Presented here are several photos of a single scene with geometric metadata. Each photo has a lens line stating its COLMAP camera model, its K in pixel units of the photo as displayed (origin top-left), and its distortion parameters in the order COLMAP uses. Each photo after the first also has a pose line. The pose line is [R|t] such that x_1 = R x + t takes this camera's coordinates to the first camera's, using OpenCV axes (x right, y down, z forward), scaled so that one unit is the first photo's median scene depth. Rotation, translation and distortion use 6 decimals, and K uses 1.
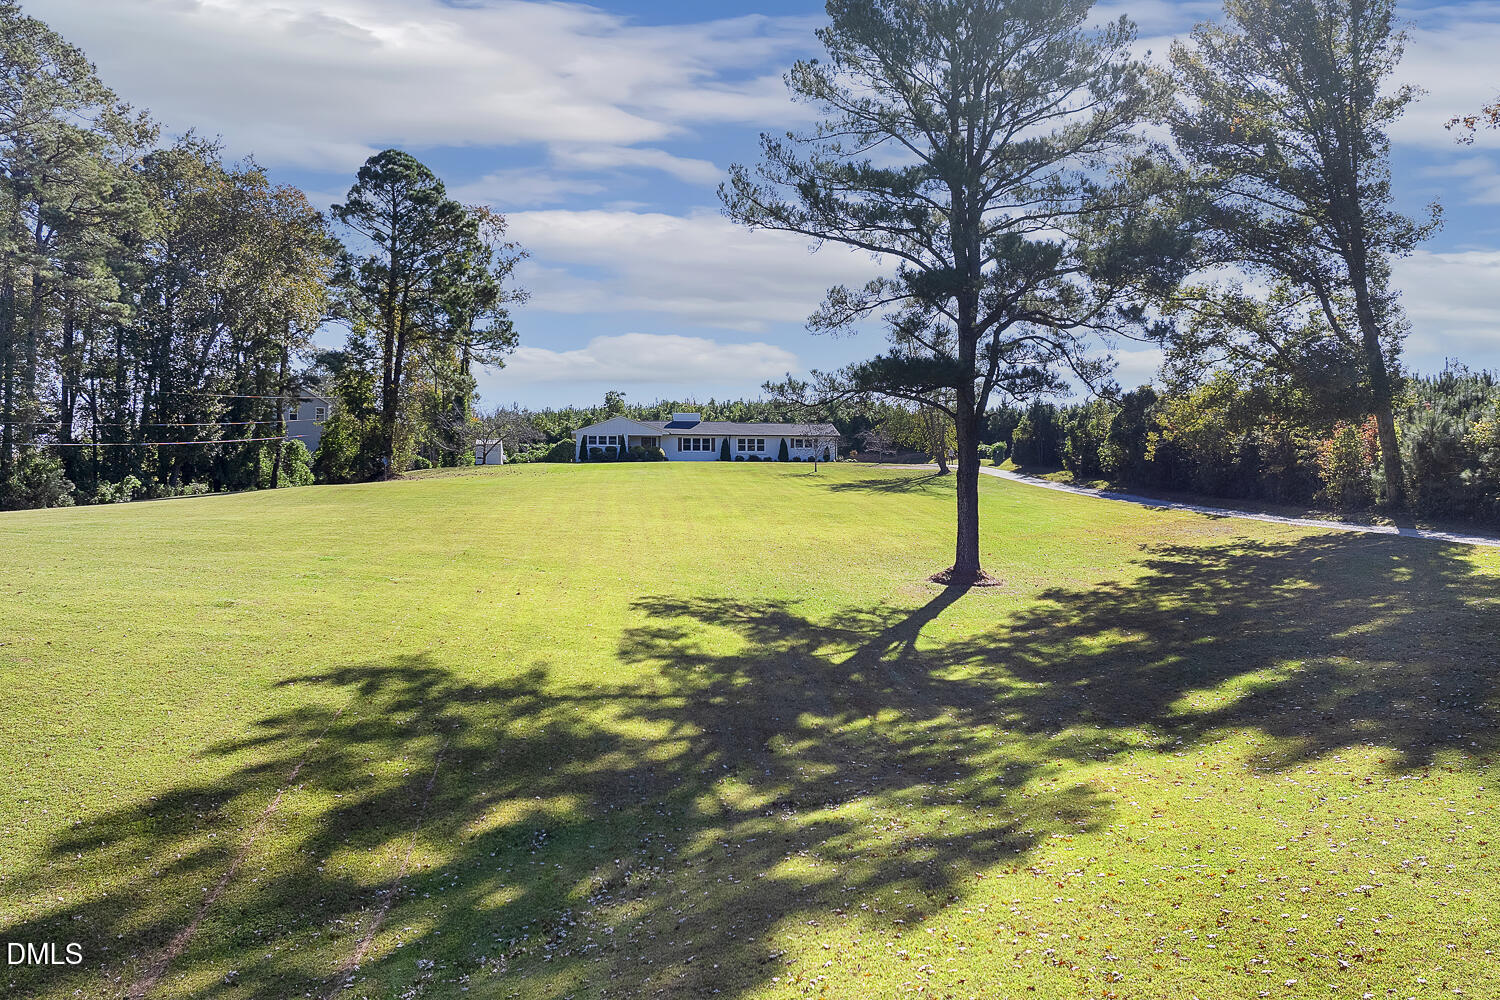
lens RADIAL K [[1093.0, 0, 754.6], [0, 1093.0, 498.4], [0, 0, 1]] dist [-0.018727, -0.004941]
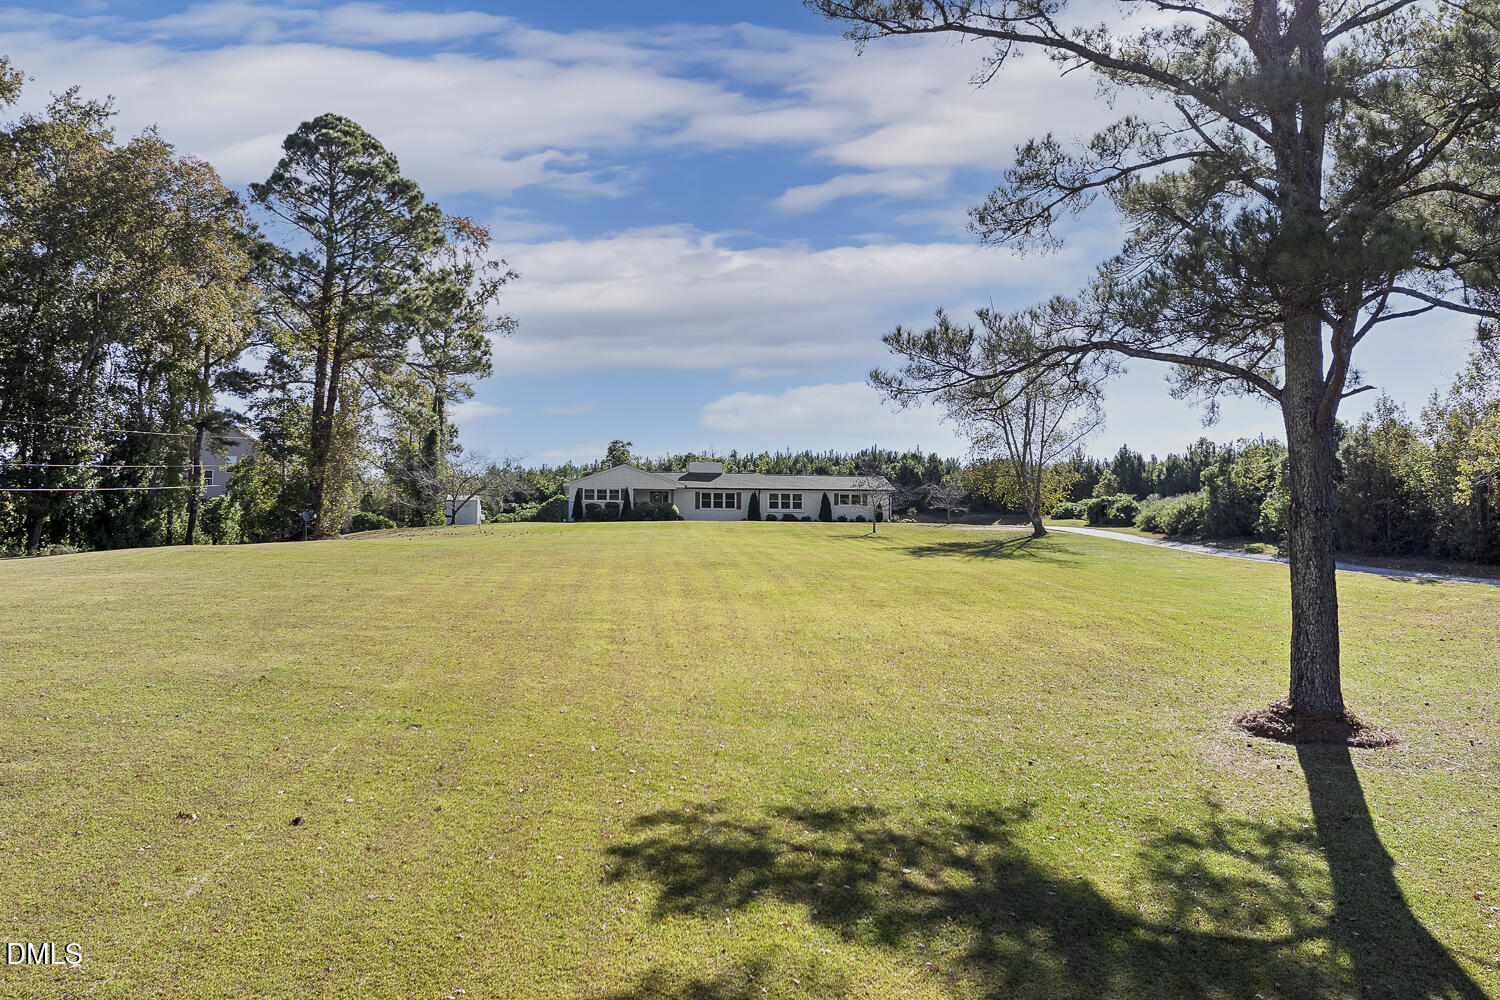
lens RADIAL K [[1093.0, 0, 744.0], [0, 1093.0, 498.4], [0, 0, 1]] dist [-0.018727, -0.004941]
pose [[0.999833, 0.000287, -0.018275, -0.020487], [-0.001475, 0.997881, -0.065044, 0.001683], [0.018218, 0.065060, 0.997715, 0.206755]]
